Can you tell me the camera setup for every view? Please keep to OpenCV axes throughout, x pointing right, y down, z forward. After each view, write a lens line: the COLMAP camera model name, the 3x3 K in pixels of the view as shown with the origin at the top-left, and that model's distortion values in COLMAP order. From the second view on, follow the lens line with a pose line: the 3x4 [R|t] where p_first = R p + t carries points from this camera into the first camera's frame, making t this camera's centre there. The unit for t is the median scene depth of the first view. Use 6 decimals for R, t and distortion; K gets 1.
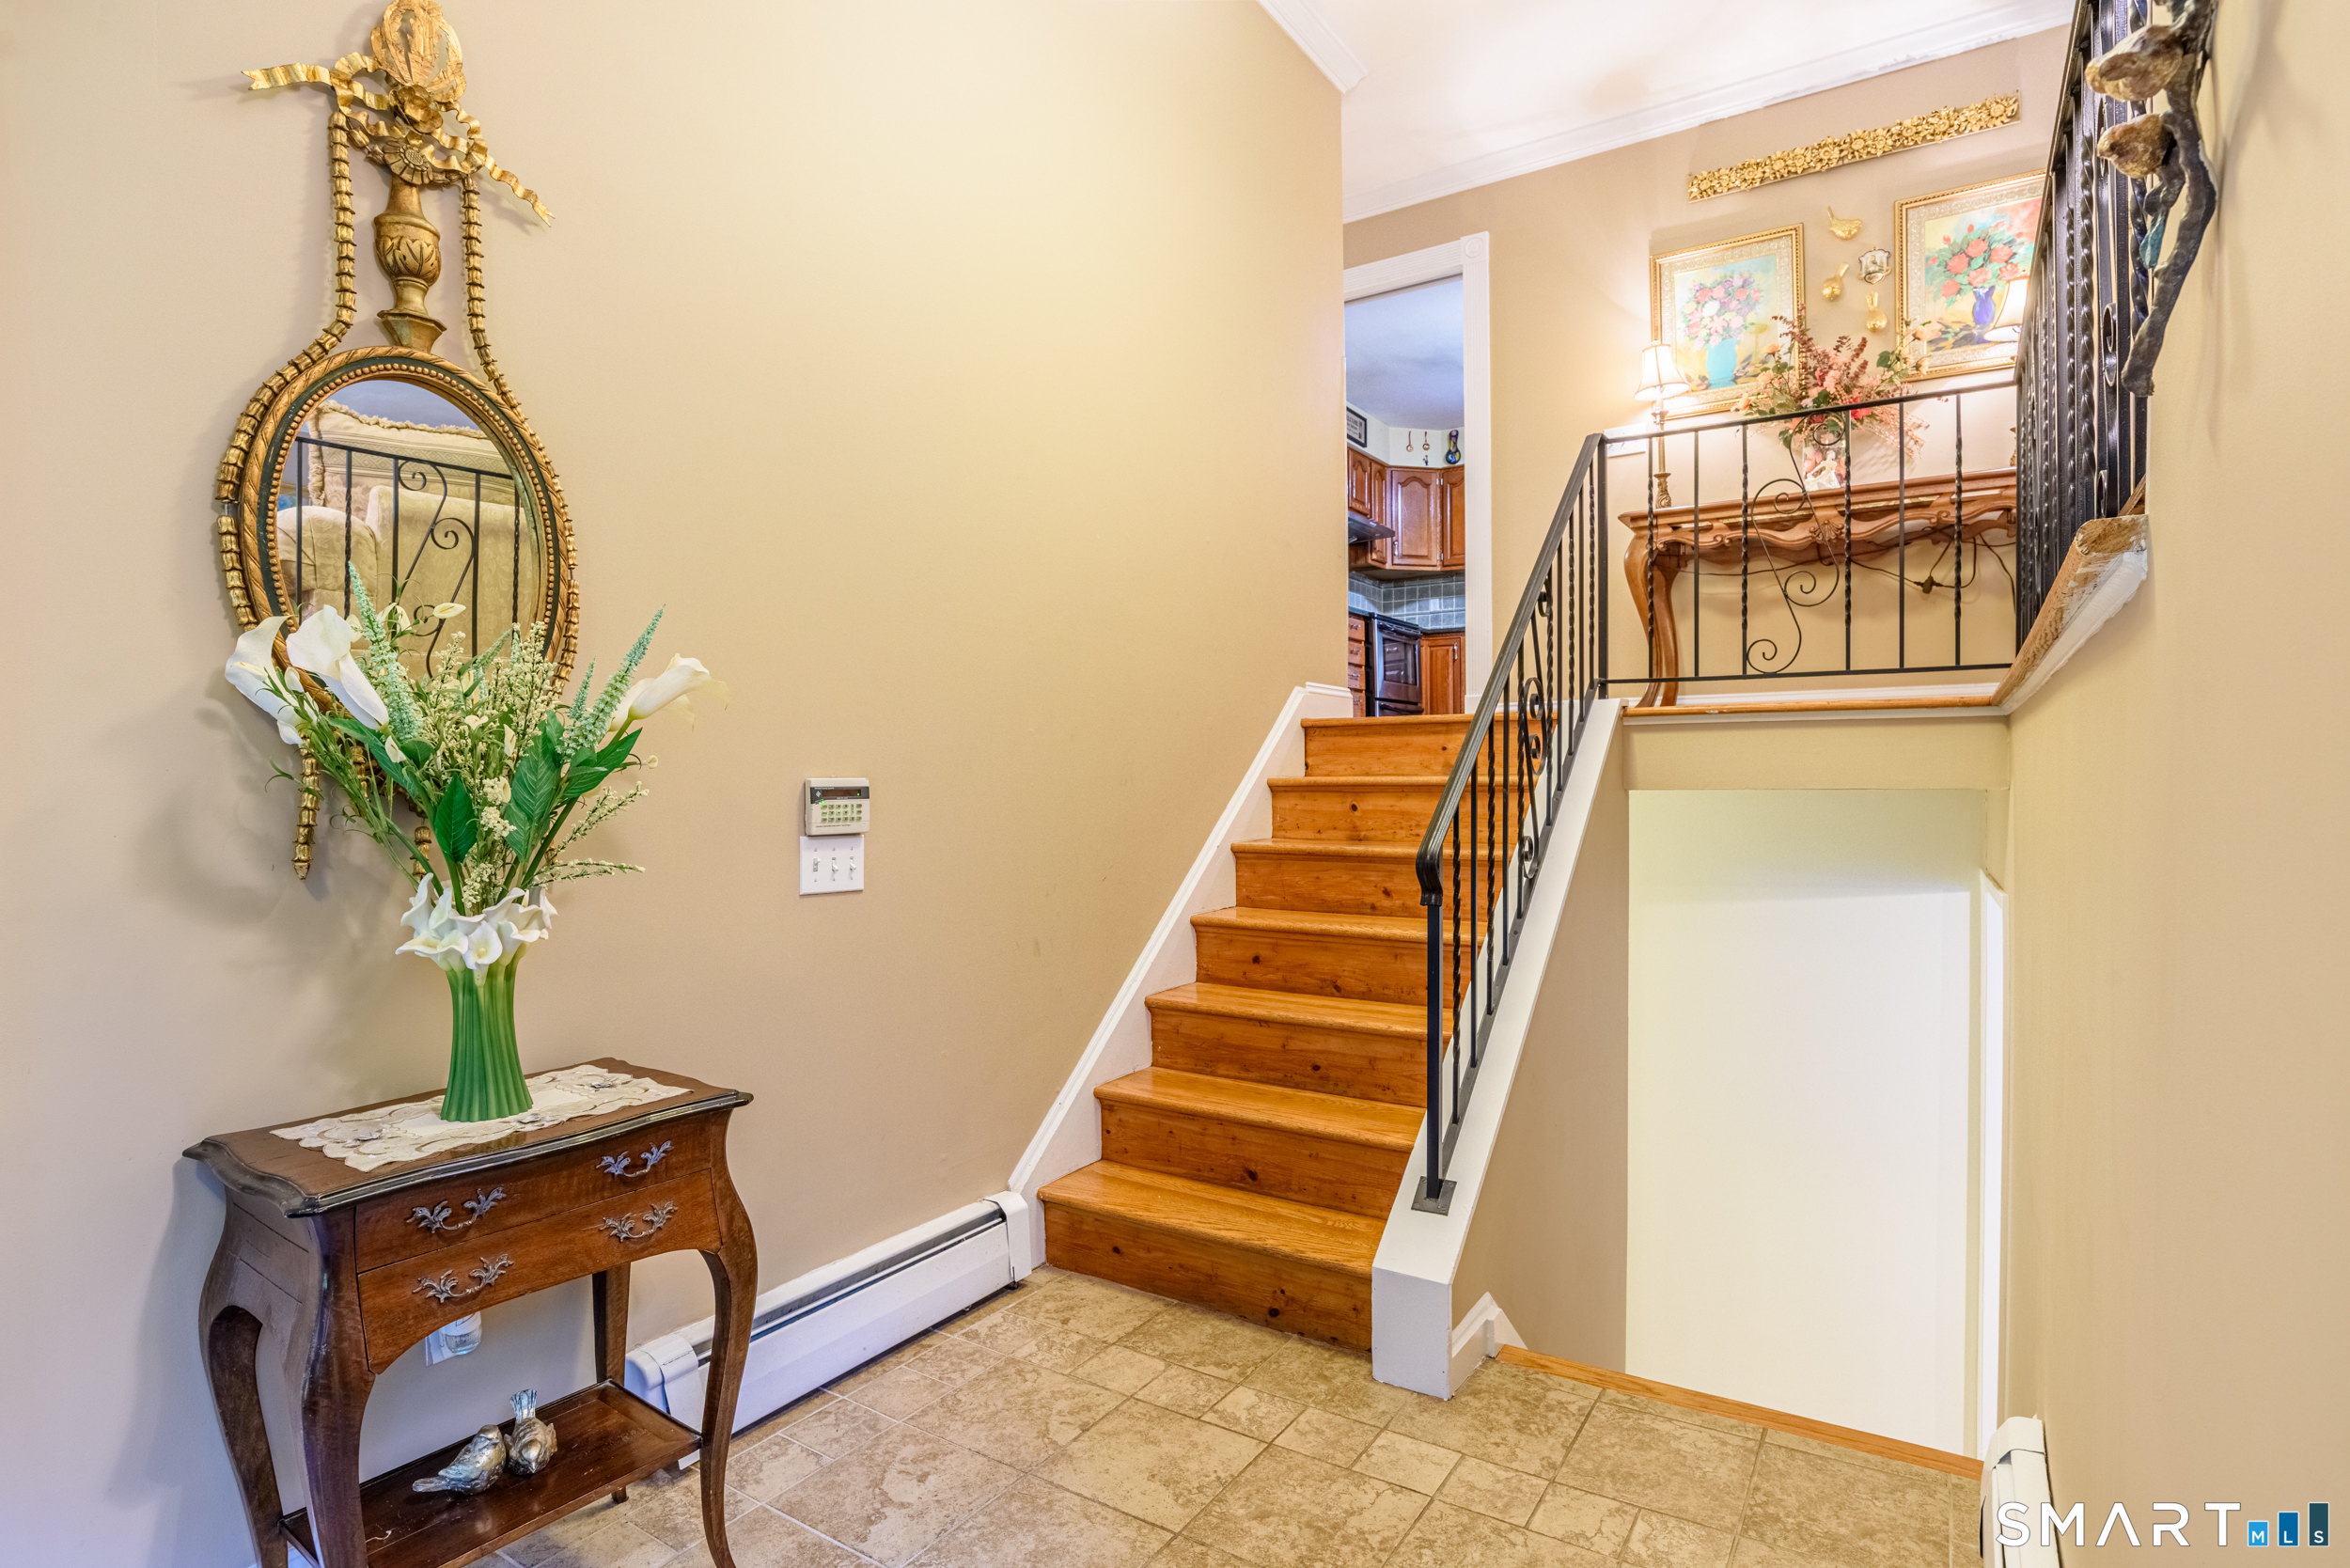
lens RADIAL K [[1192.9, 0, 1171.7], [0, 1192.9, 785.4], [0, 0, 1]] dist [-0.046366, 0.018645]
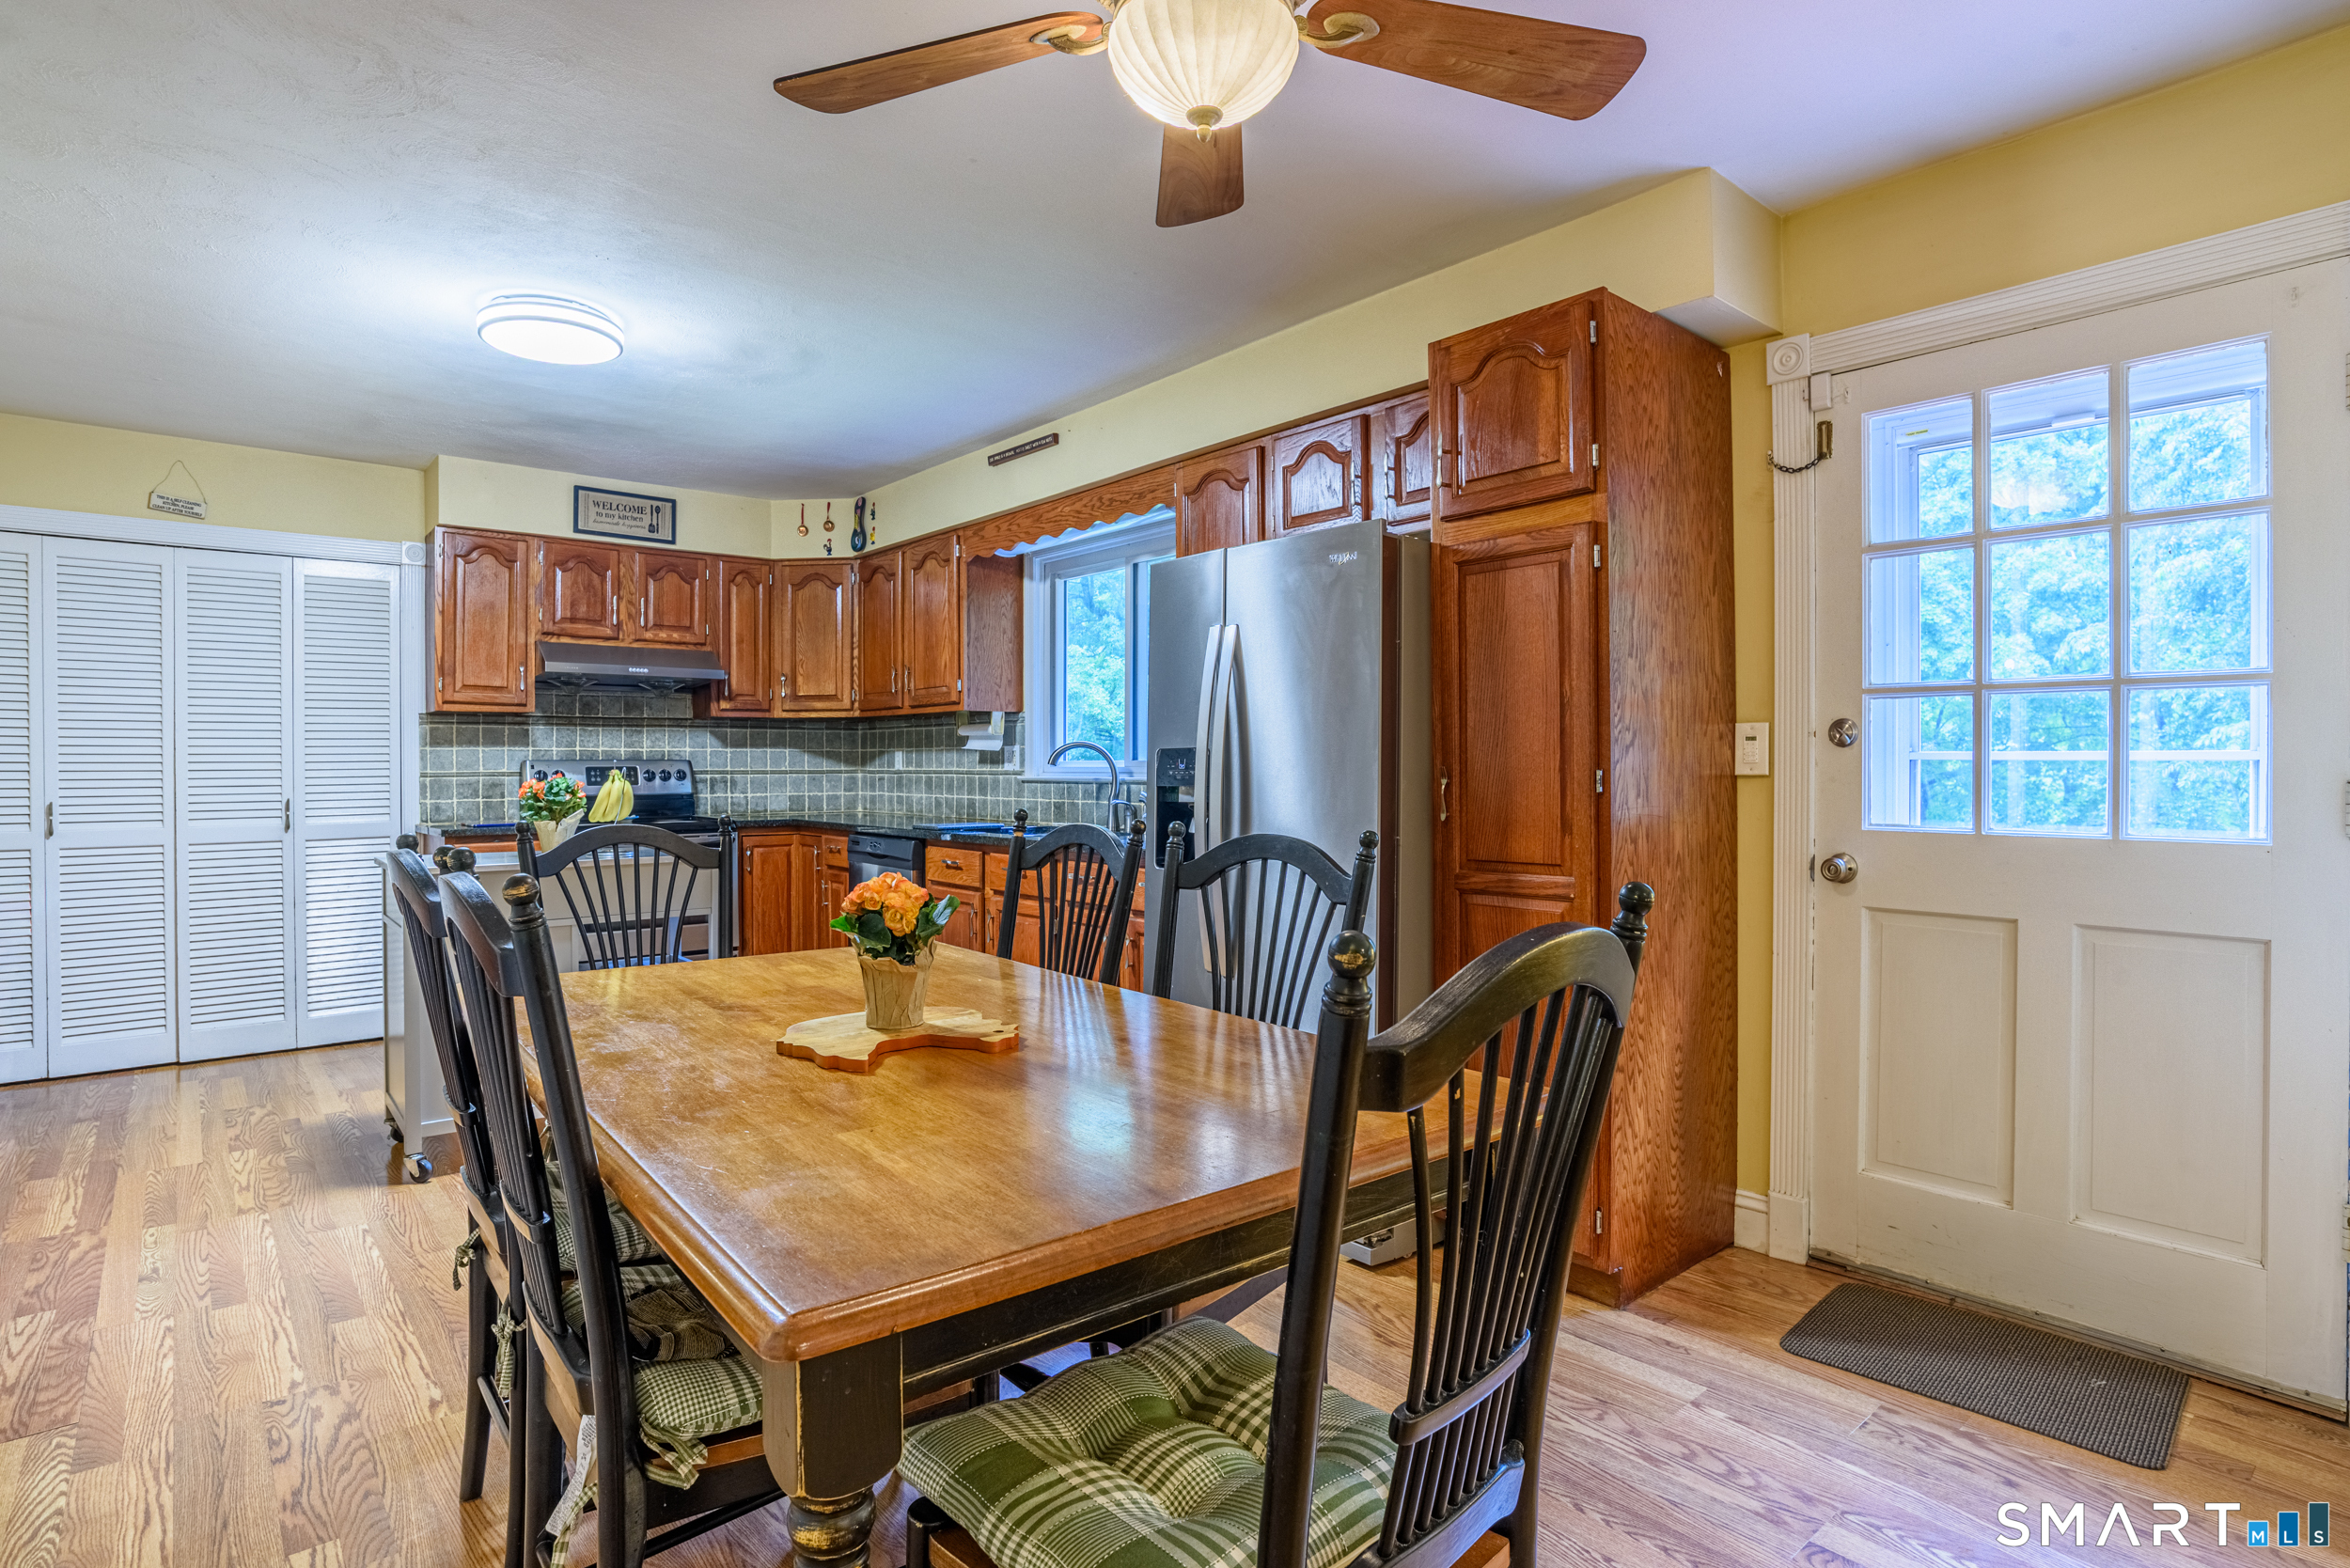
lens RADIAL K [[1192.9, 0, 1140.7], [0, 1192.9, 766.2], [0, 0, 1]] dist [-0.046366, 0.018645]
pose [[0.952953, 0.000530, -0.303118, 0.570271], [-0.000742, 1.000000, -0.000584, -0.155338], [0.303118, 0.000781, 0.952953, 0.439554]]
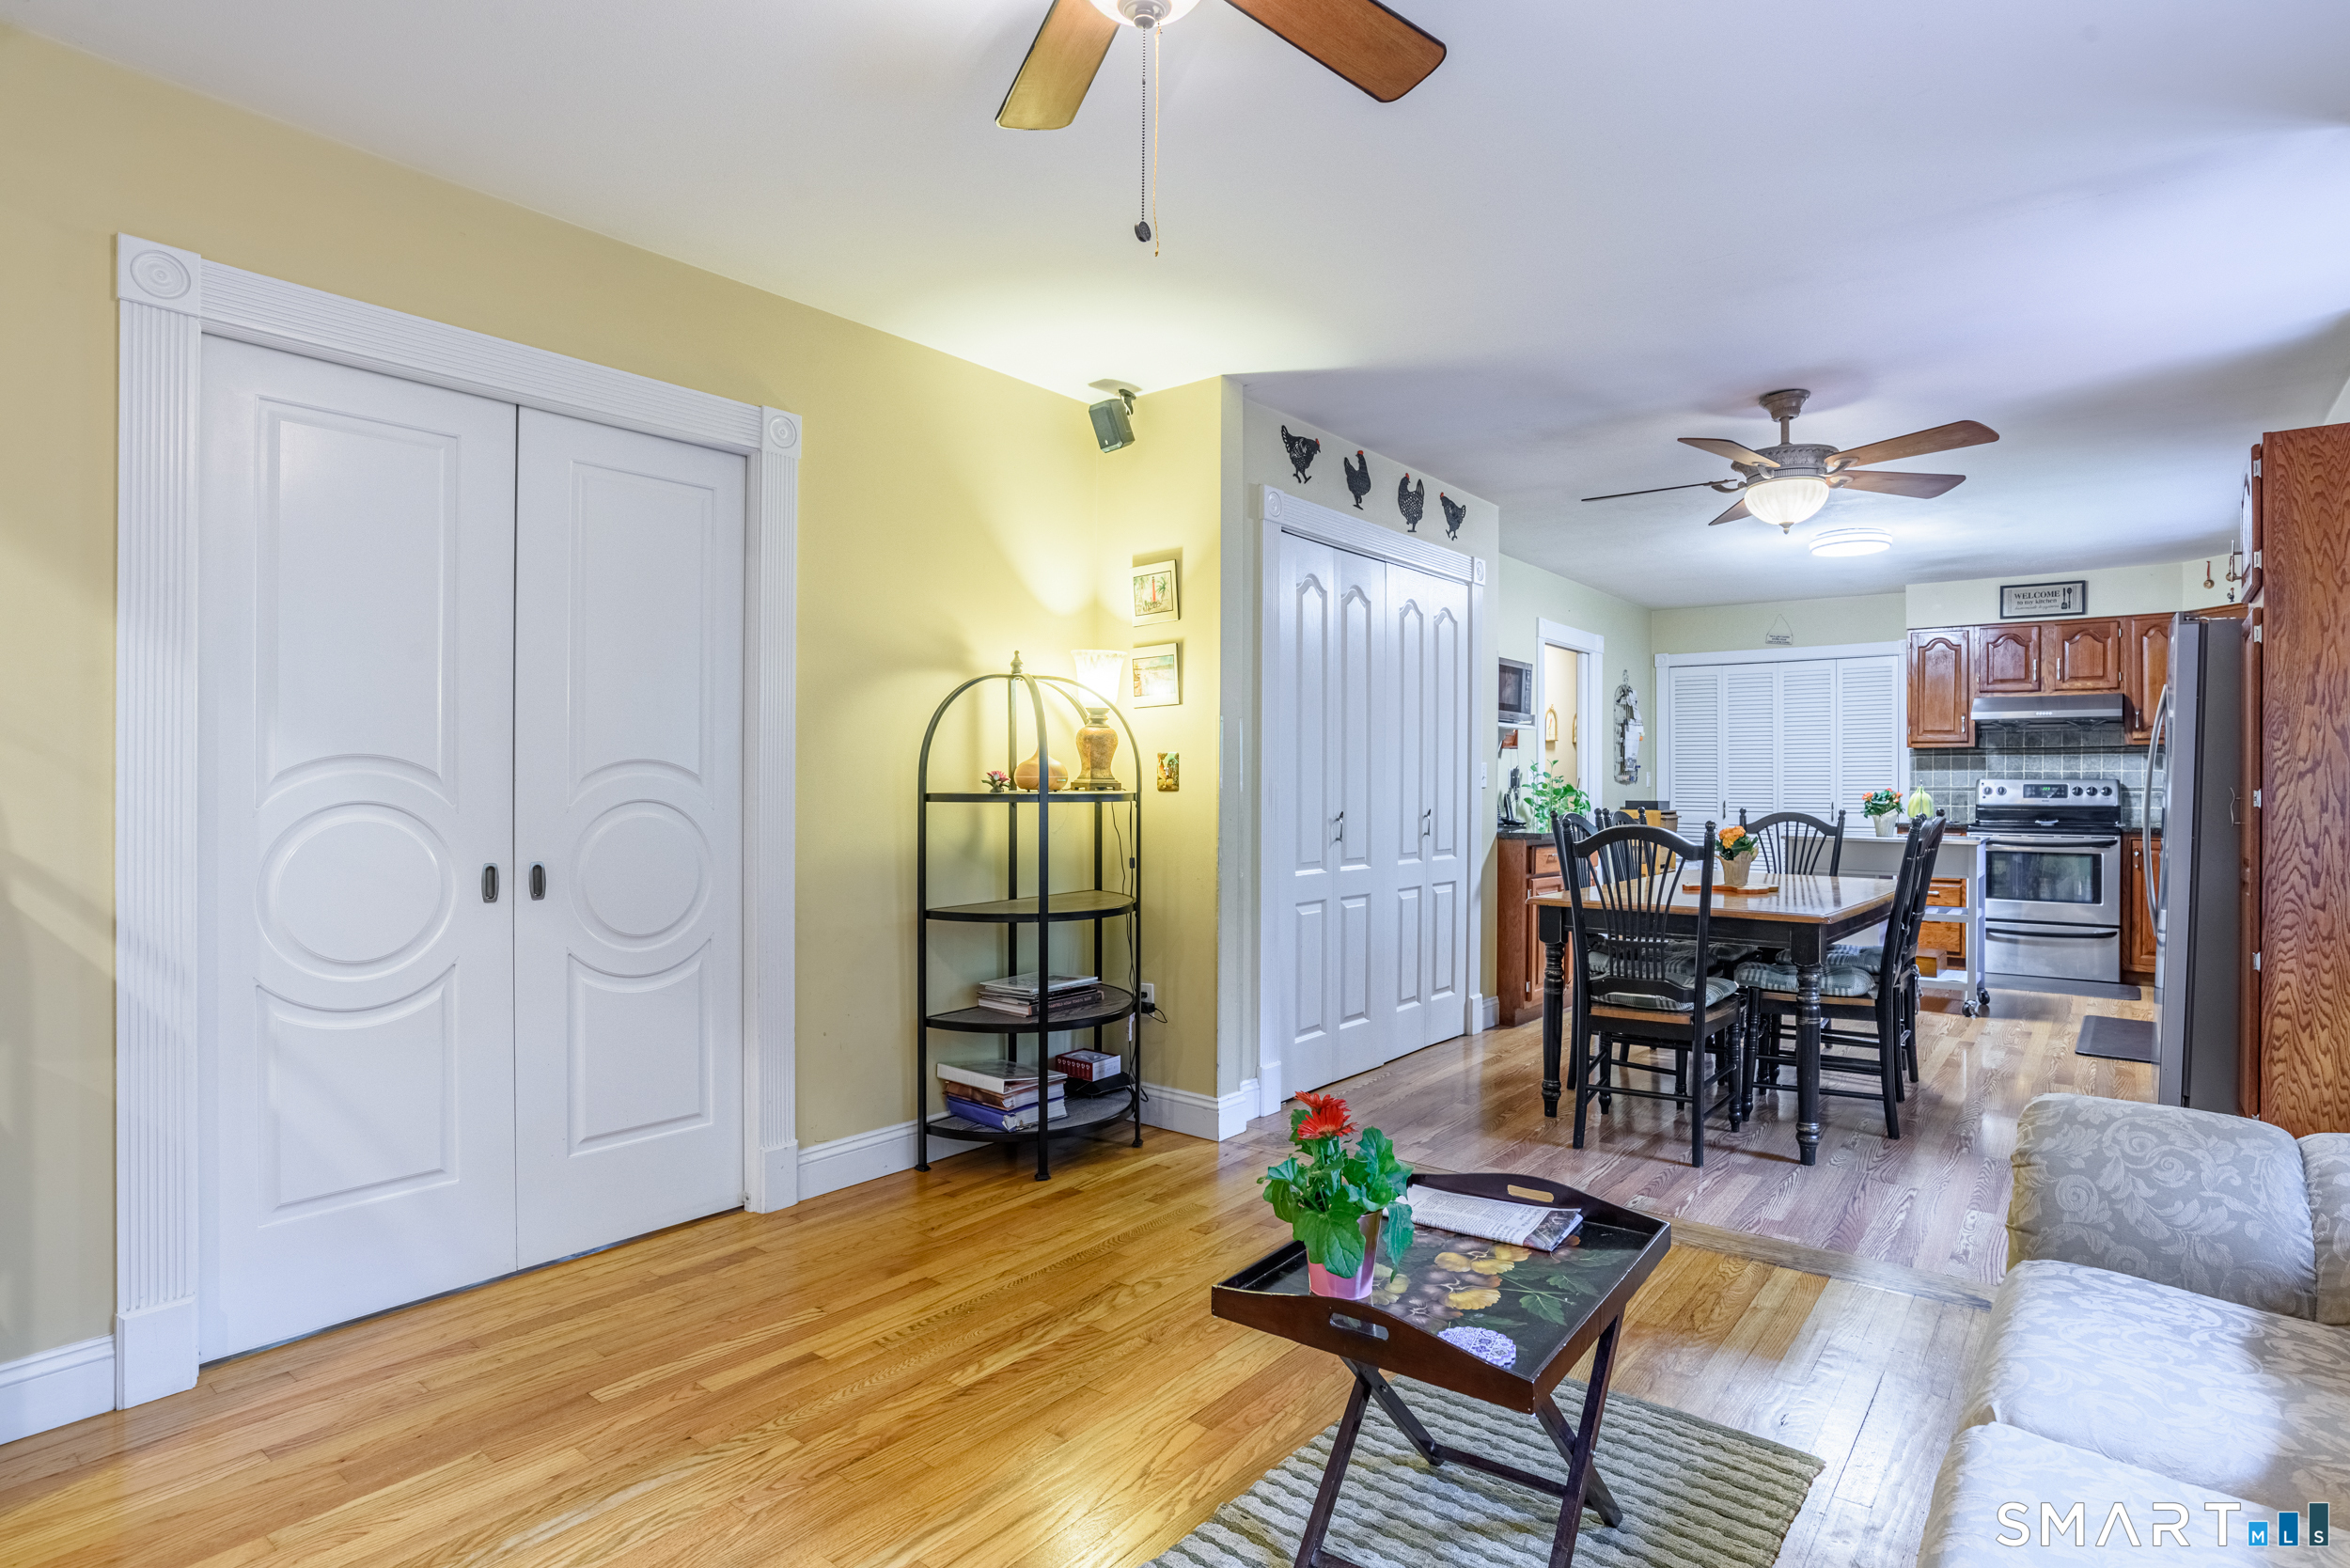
lens RADIAL K [[1192.9, 0, 1182.4], [0, 1192.9, 779.2], [0, 0, 1]] dist [-0.046366, 0.018645]
pose [[-0.111930, 0.001585, -0.993715, 1.009486], [-0.002526, 0.999995, 0.001879, -0.158781], [0.993713, 0.002721, -0.111925, 0.431161]]
